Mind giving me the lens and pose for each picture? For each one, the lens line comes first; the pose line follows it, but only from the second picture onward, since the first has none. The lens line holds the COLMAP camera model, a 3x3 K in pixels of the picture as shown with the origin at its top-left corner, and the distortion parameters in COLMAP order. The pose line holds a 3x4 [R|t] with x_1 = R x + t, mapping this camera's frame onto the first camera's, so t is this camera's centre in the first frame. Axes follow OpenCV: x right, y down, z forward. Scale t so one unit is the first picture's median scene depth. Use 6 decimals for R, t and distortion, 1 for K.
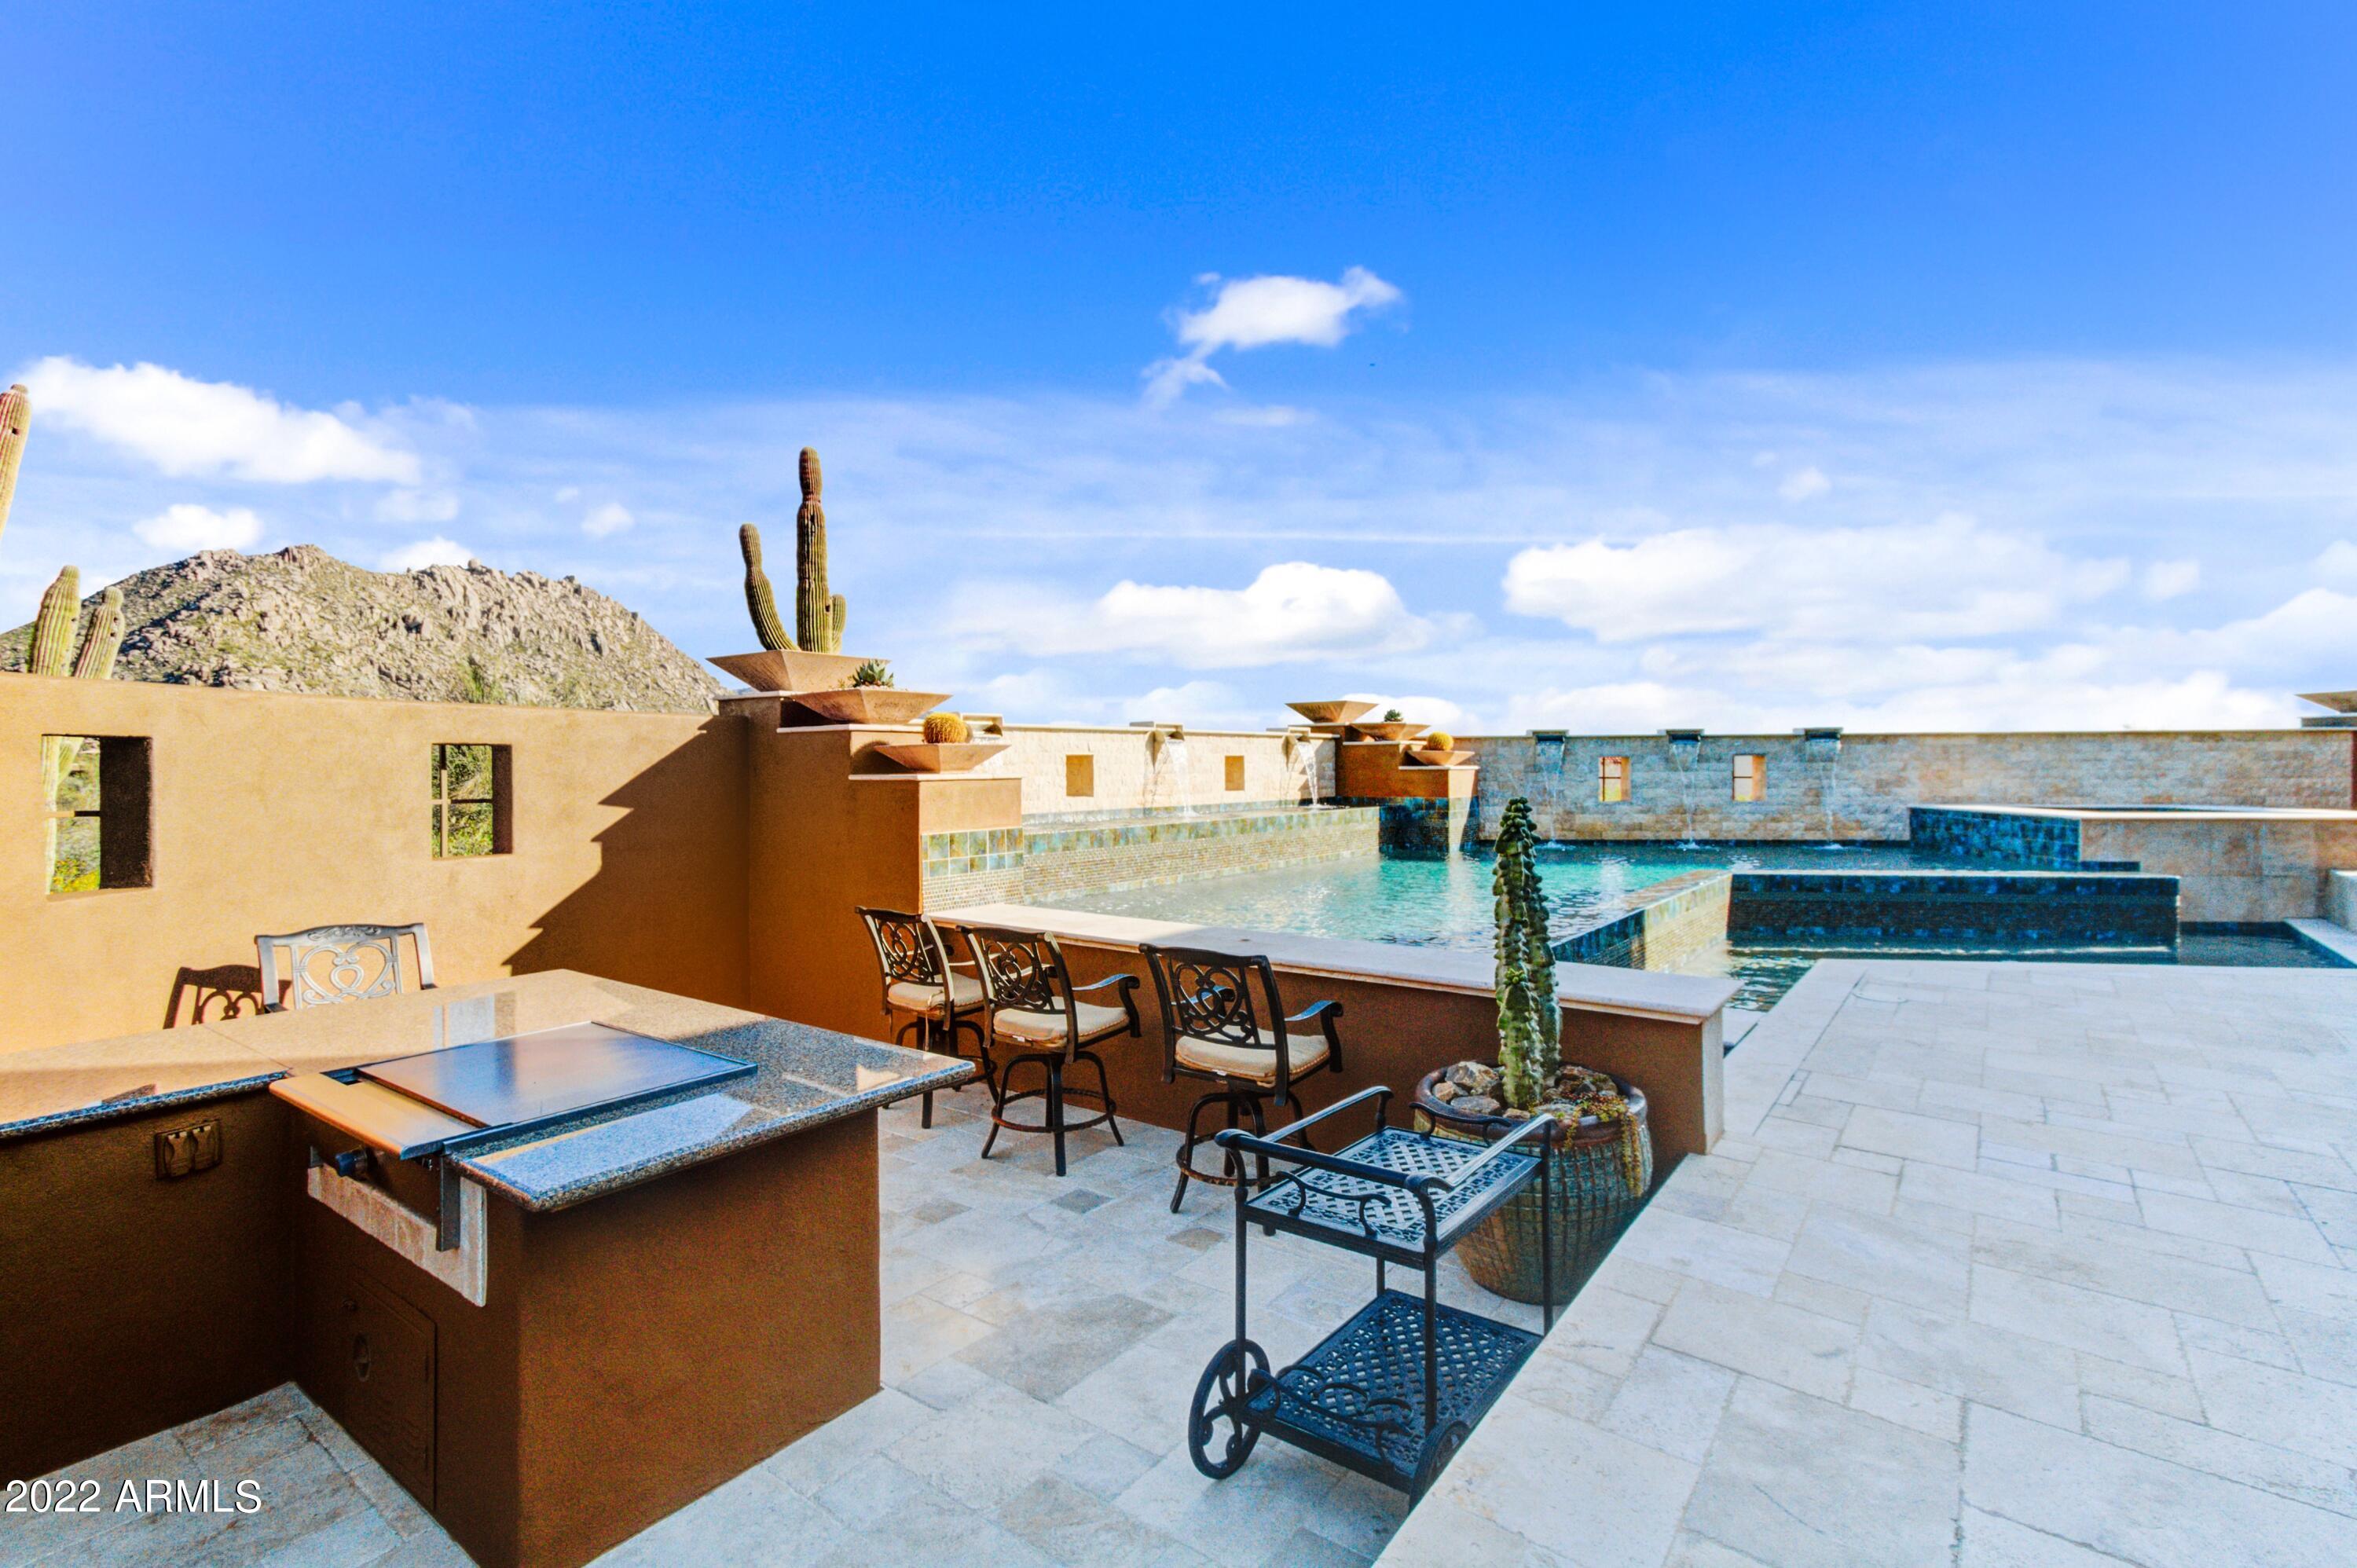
lens RADIAL K [[1067.9, 0, 1199.2], [0, 1067.9, 782.8], [0, 0, 1]] dist [0.030421, -0.000313]
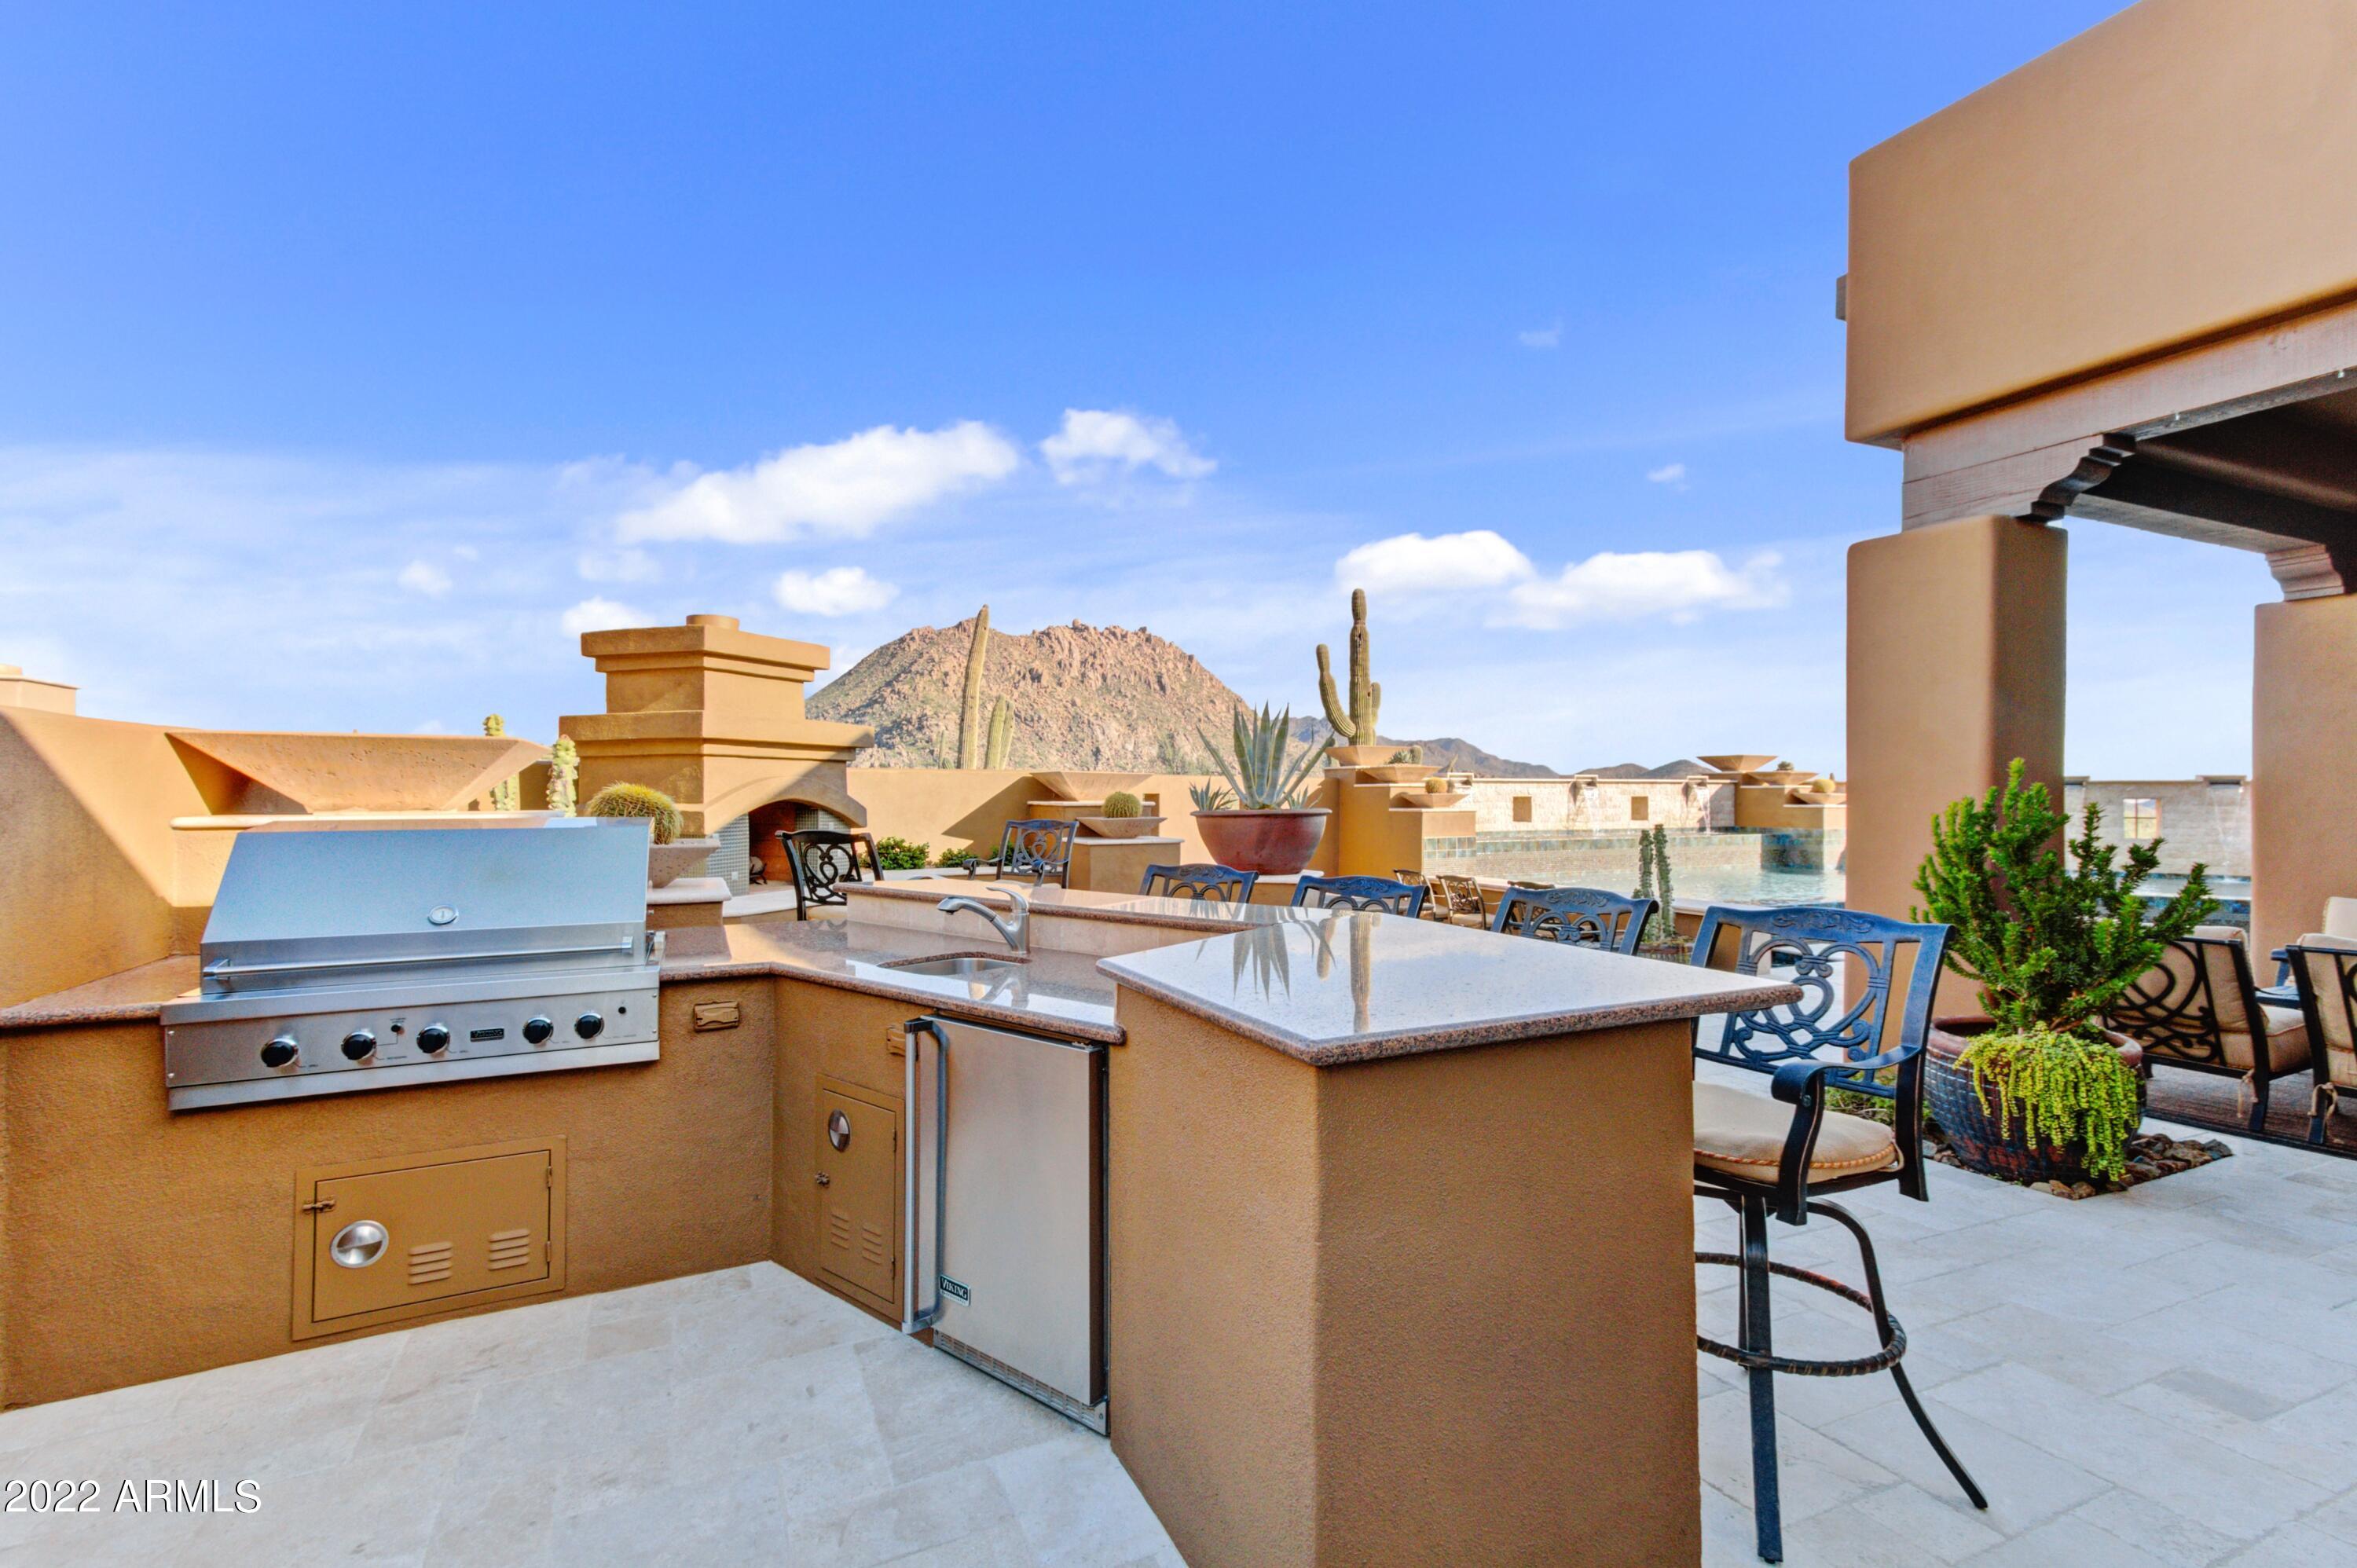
lens RADIAL K [[1073.8, 0, 1172.7], [0, 1073.8, 798.1], [0, 0, 1]] dist [0.023717, 0.000423]
pose [[0.879426, 0.008949, -0.475951, 0.153260], [-0.013294, 0.999895, -0.005763, -0.005248], [0.475849, 0.011395, 0.879453, -0.536013]]
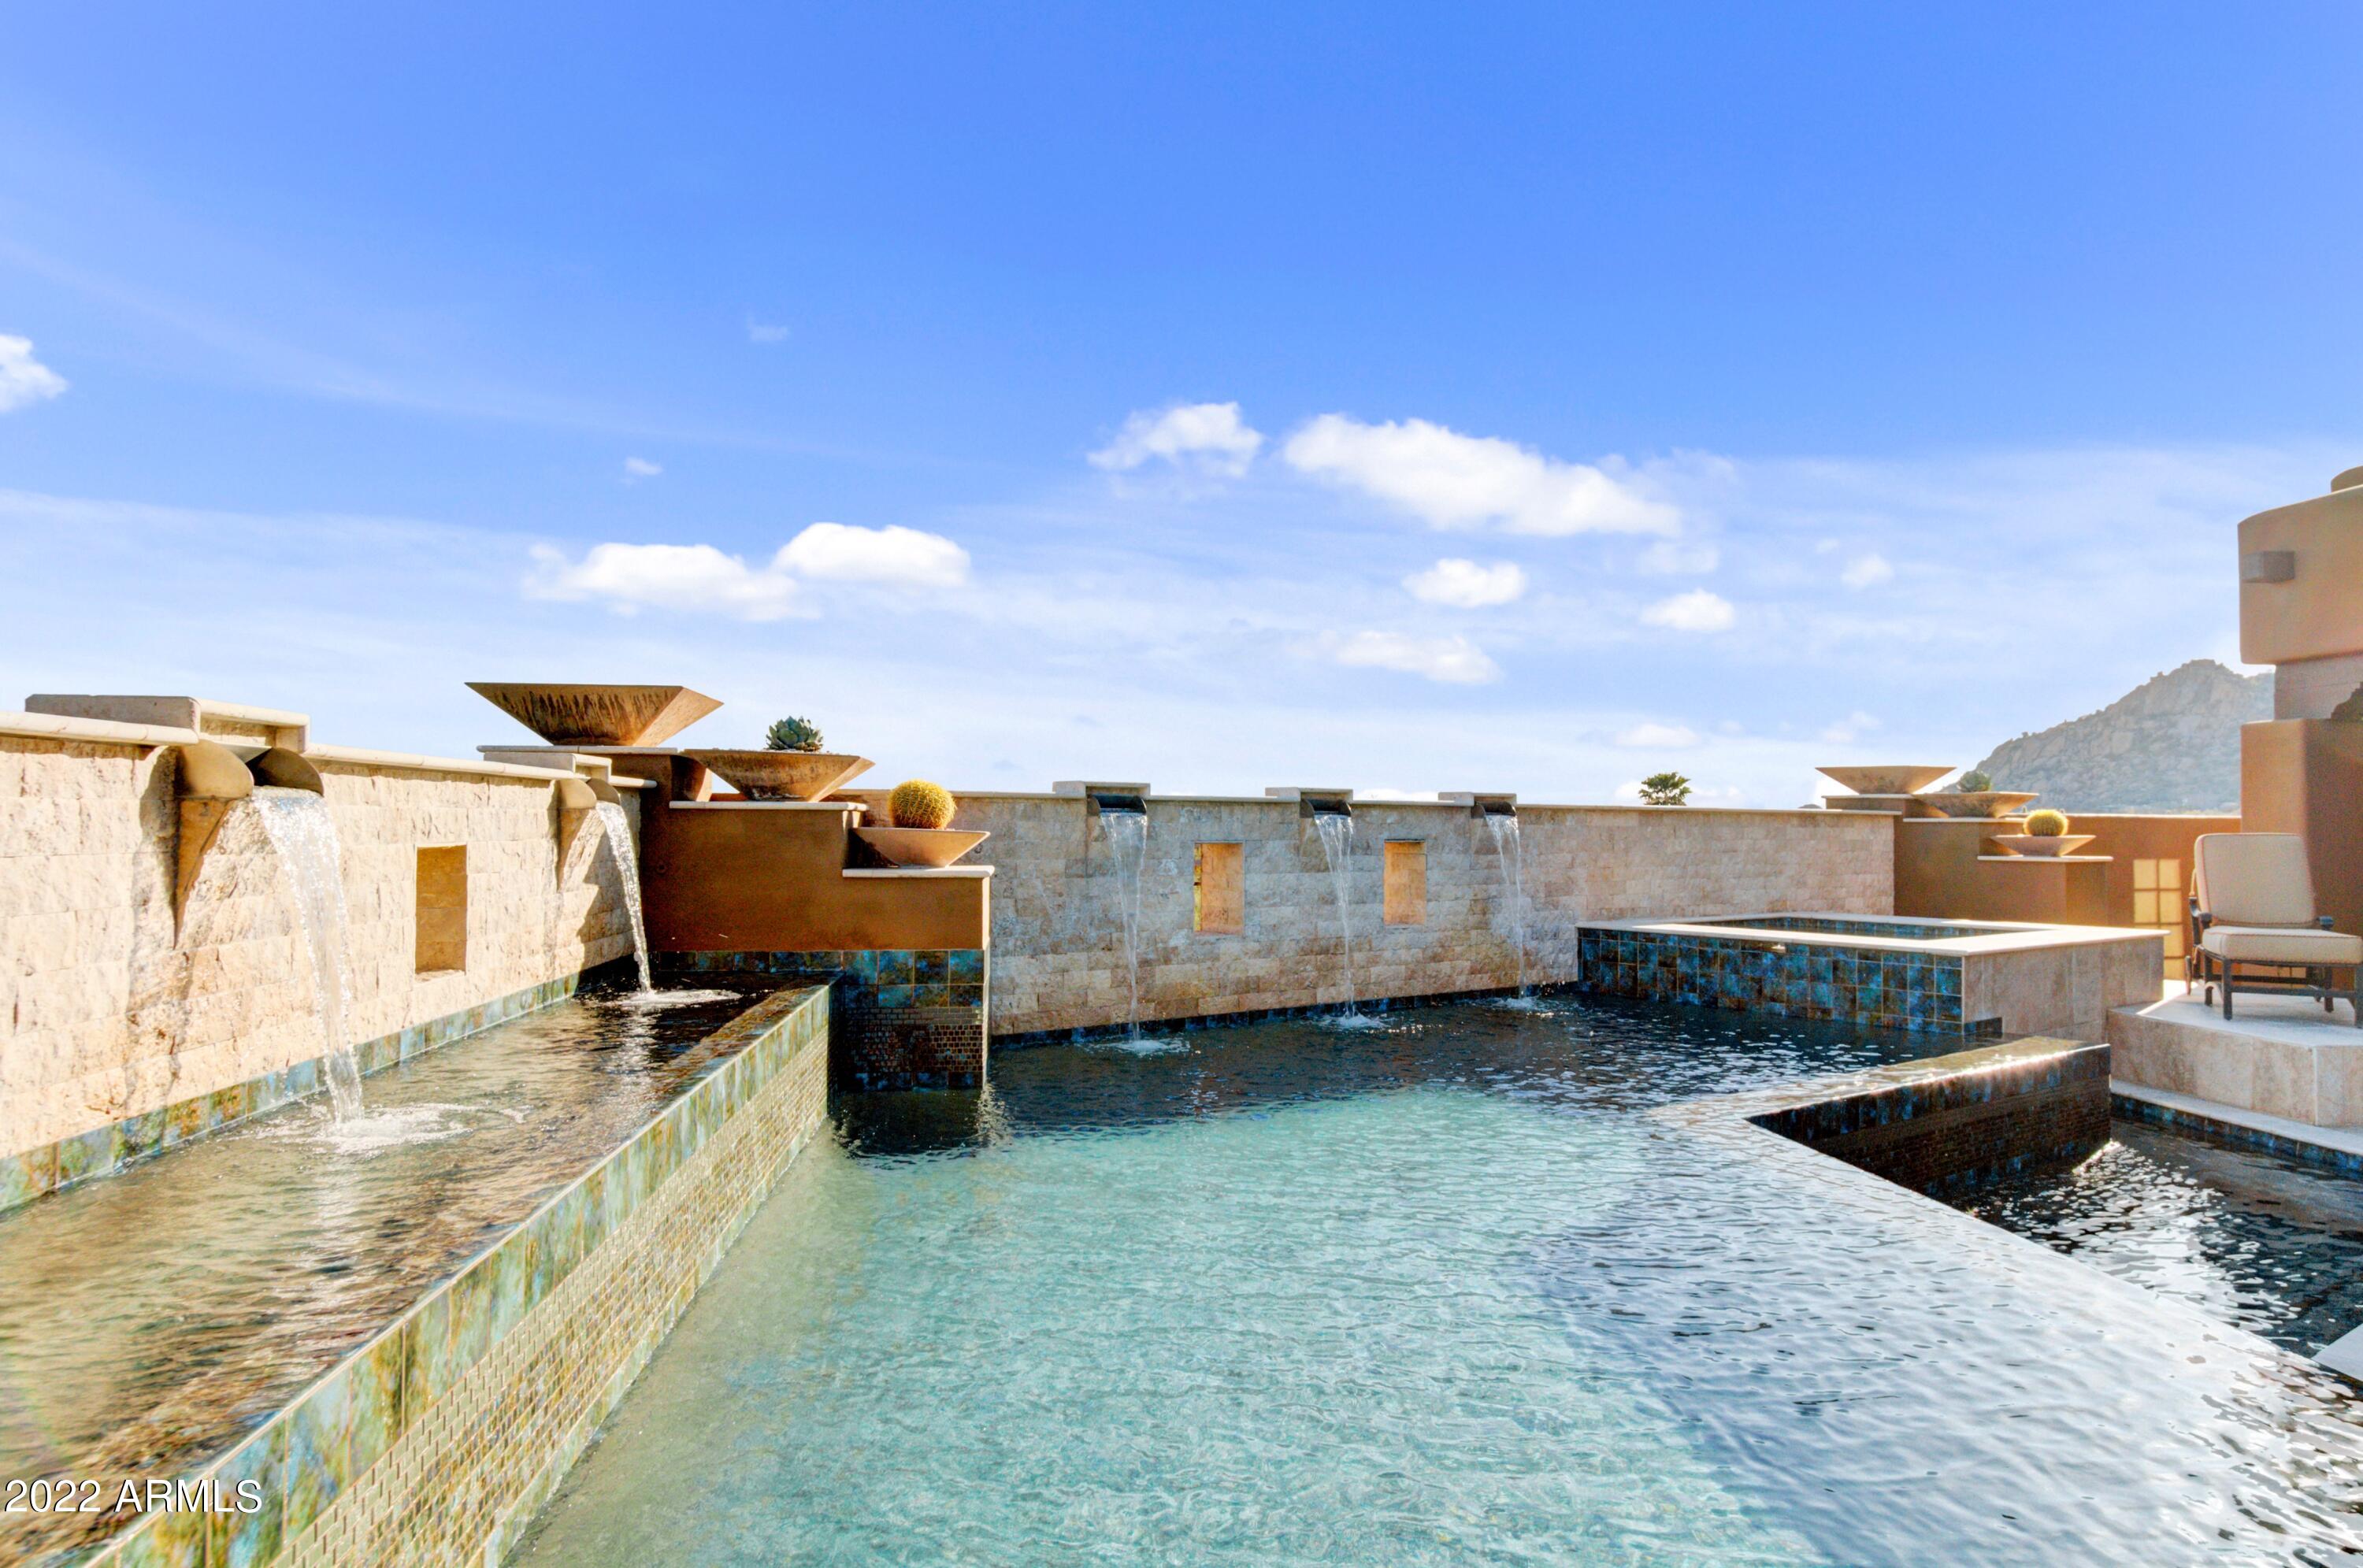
lens RADIAL K [[1495.7, 0, 1225.1], [0, 1495.7, 785.0], [0, 0, 1]] dist [-0.000933, 0.000032]
pose [[0.722544, 0.029262, 0.690705, -0.080819], [-0.001779, 0.999179, -0.040469, -0.023815], [-0.691323, 0.028012, 0.722003, 0.528489]]
